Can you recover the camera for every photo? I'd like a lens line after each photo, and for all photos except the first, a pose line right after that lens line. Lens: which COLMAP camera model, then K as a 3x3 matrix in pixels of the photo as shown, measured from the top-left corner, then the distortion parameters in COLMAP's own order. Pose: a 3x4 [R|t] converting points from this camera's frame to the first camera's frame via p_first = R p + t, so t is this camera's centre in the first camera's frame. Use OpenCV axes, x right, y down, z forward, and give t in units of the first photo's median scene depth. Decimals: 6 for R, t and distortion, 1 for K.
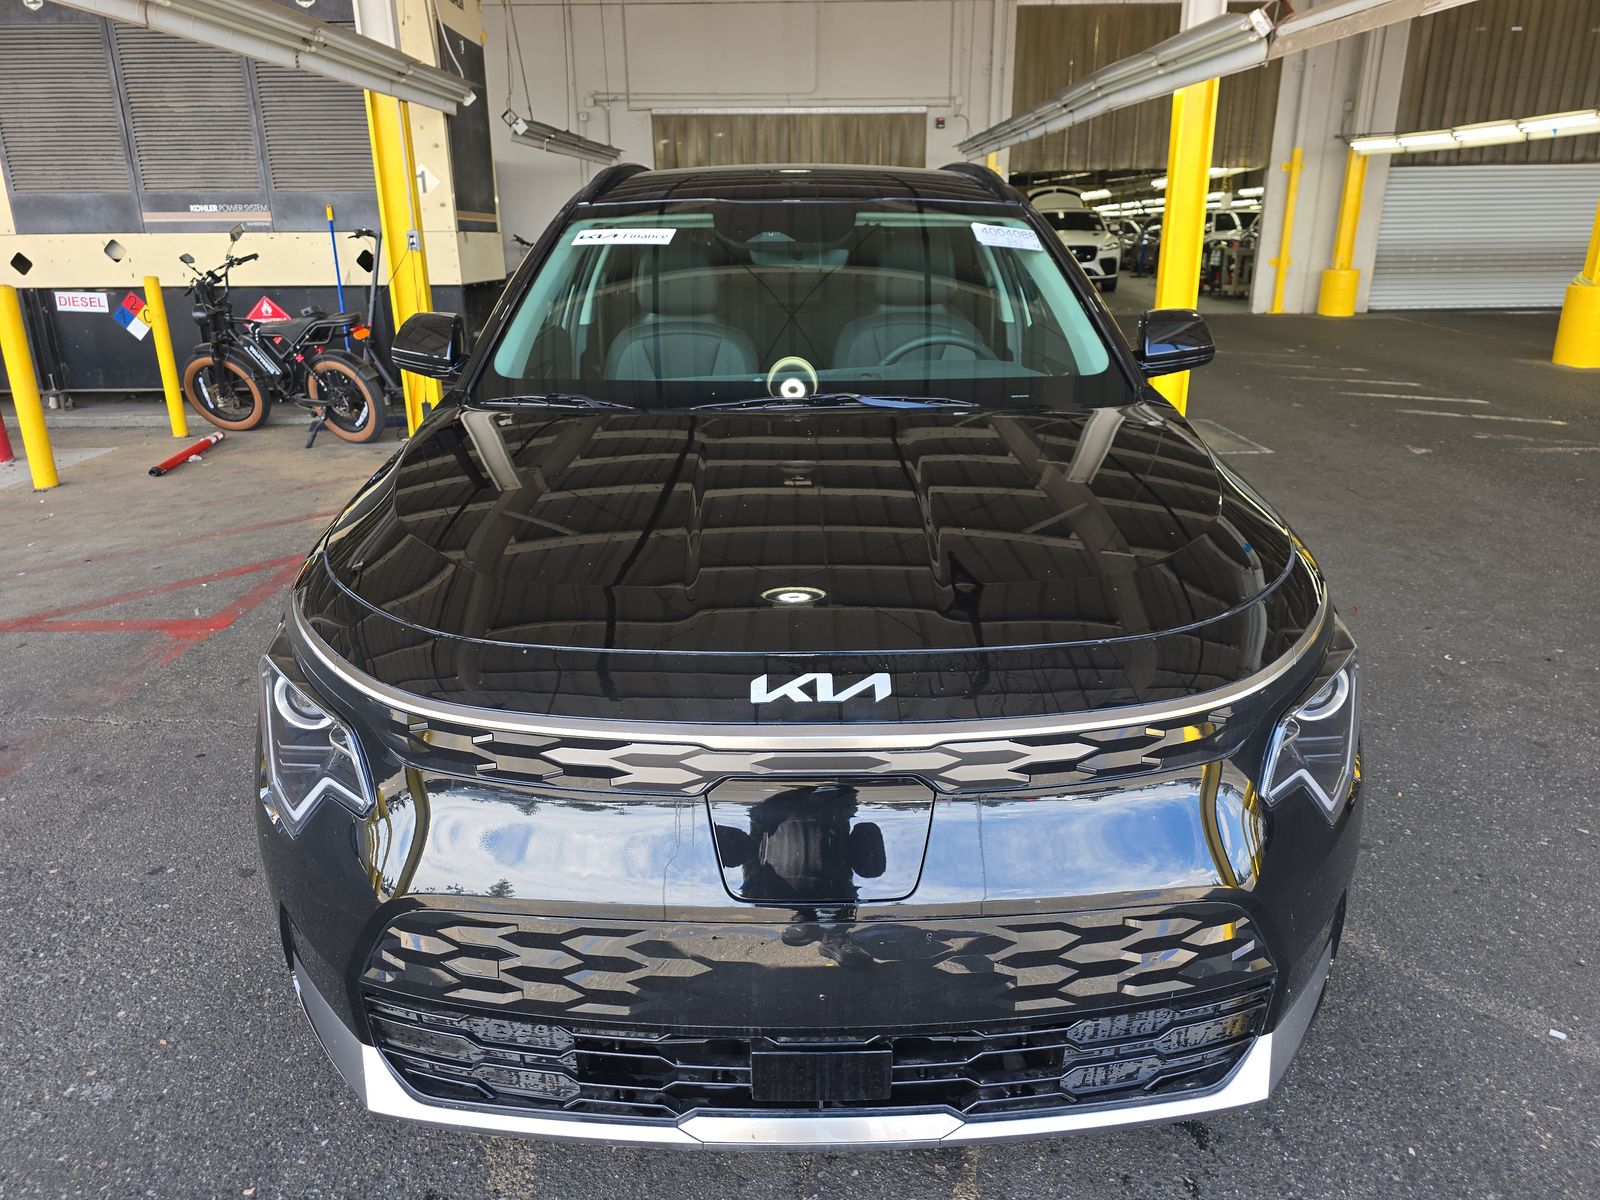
lens RADIAL K [[1069.3, 0, 800.0], [0, 1069.3, 600.0], [0, 0, 1]] dist [0.006947, 0.002265]
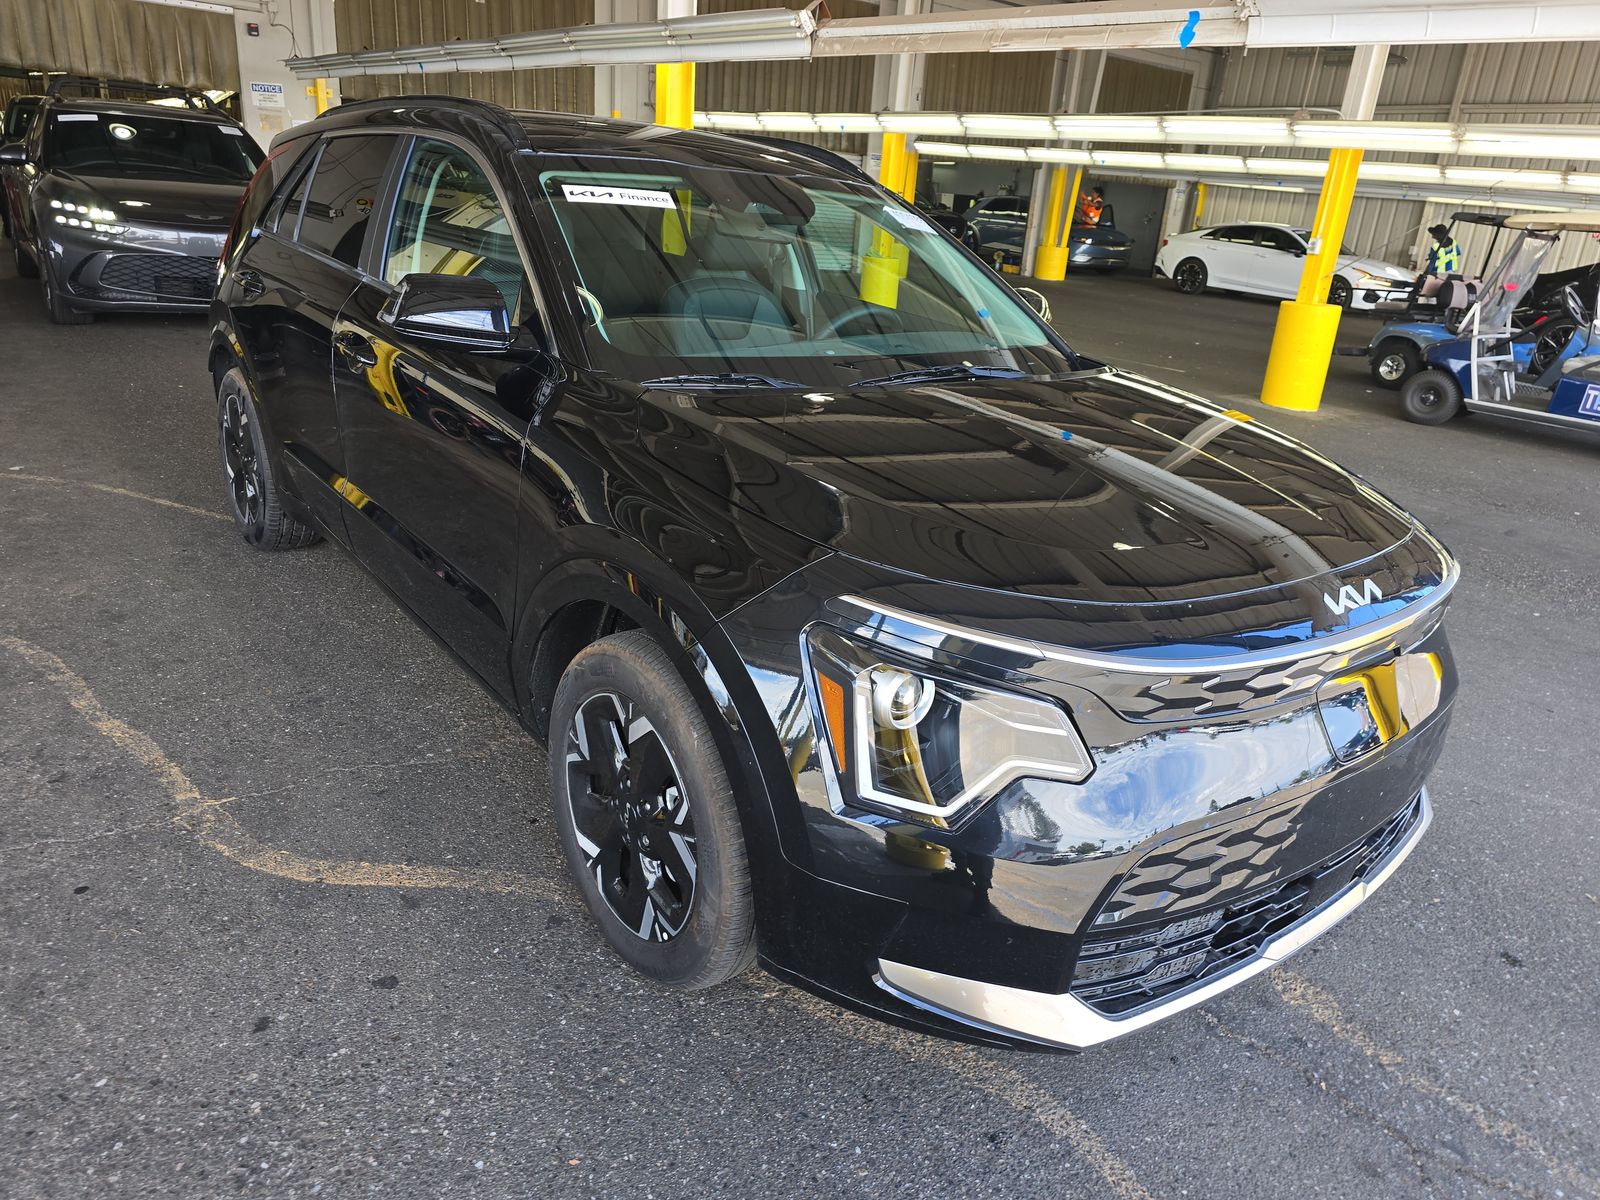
lens RADIAL K [[1059.8, 0, 800.0], [0, 1059.8, 600.0], [0, 0, 1]] dist [0.023678, -0.003157]
pose [[0.792878, -0.152988, 0.589863, -0.346061], [0.122070, 0.988227, 0.092225, -0.031995], [-0.597028, -0.001119, 0.802219, 0.086474]]
